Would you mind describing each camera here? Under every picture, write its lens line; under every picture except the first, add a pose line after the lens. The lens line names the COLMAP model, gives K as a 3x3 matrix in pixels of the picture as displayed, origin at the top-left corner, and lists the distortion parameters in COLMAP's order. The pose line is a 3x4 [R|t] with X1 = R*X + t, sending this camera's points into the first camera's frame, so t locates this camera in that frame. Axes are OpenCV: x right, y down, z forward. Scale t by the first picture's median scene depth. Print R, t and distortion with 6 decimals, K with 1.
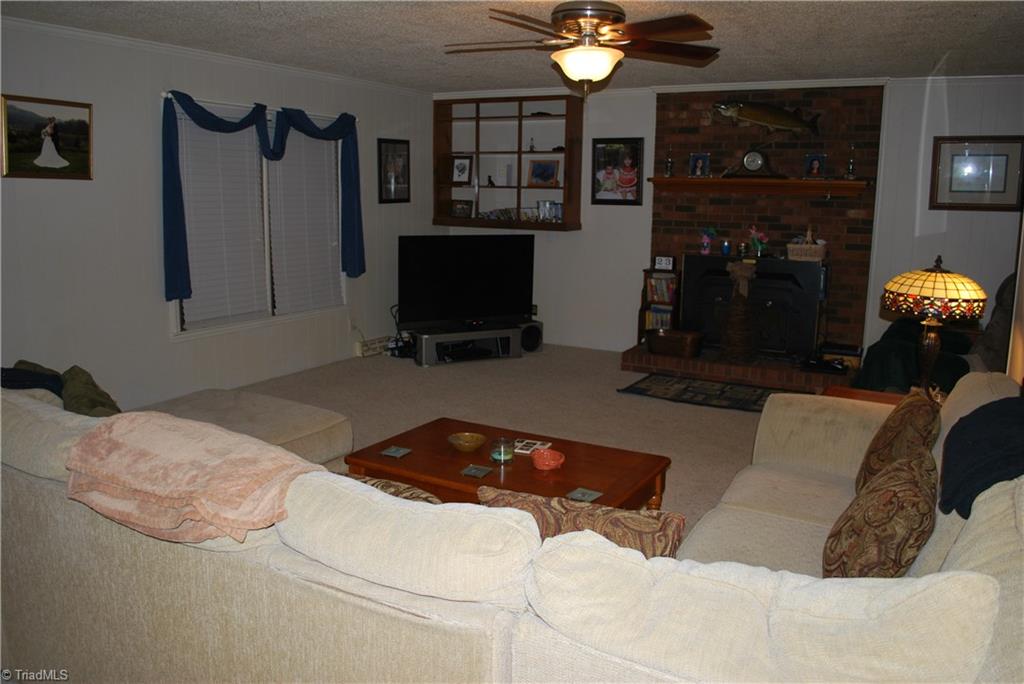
lens RADIAL K [[820.4, 0, 512.5], [0, 820.4, 338.1], [0, 0, 1]] dist [-0.058899, -0.003282]
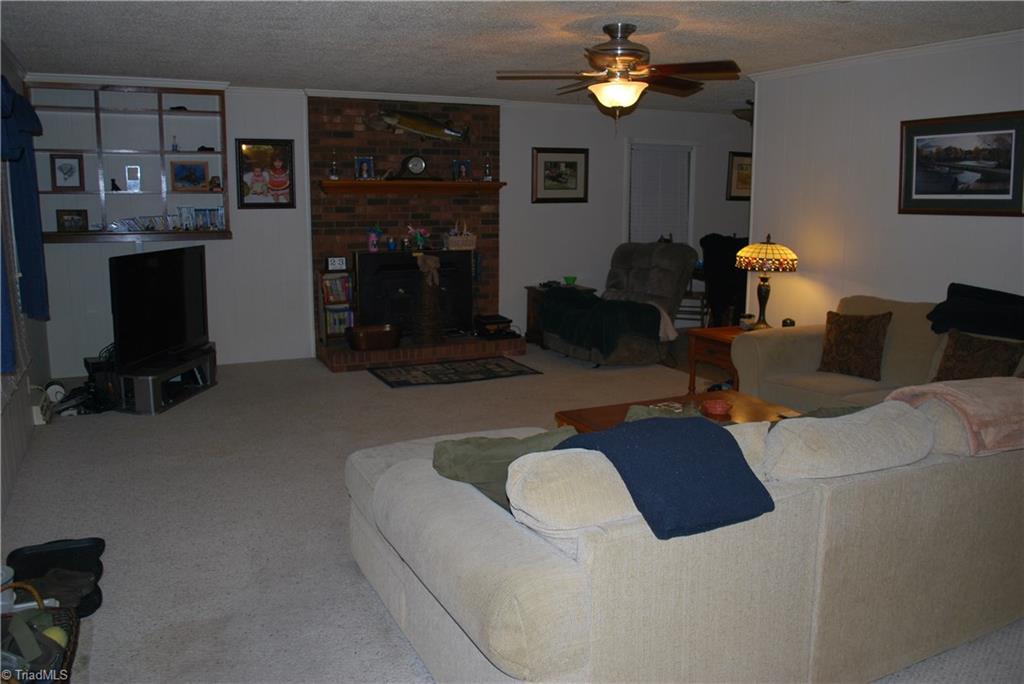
lens RADIAL K [[820.4, 0, 514.9], [0, 820.4, 338.8], [0, 0, 1]] dist [-0.058899, -0.003282]
pose [[0.572995, -0.156374, 0.804502, -0.532172], [0.149171, 0.985131, 0.085239, -0.053527], [-0.805869, 0.071167, 0.587801, 0.228114]]
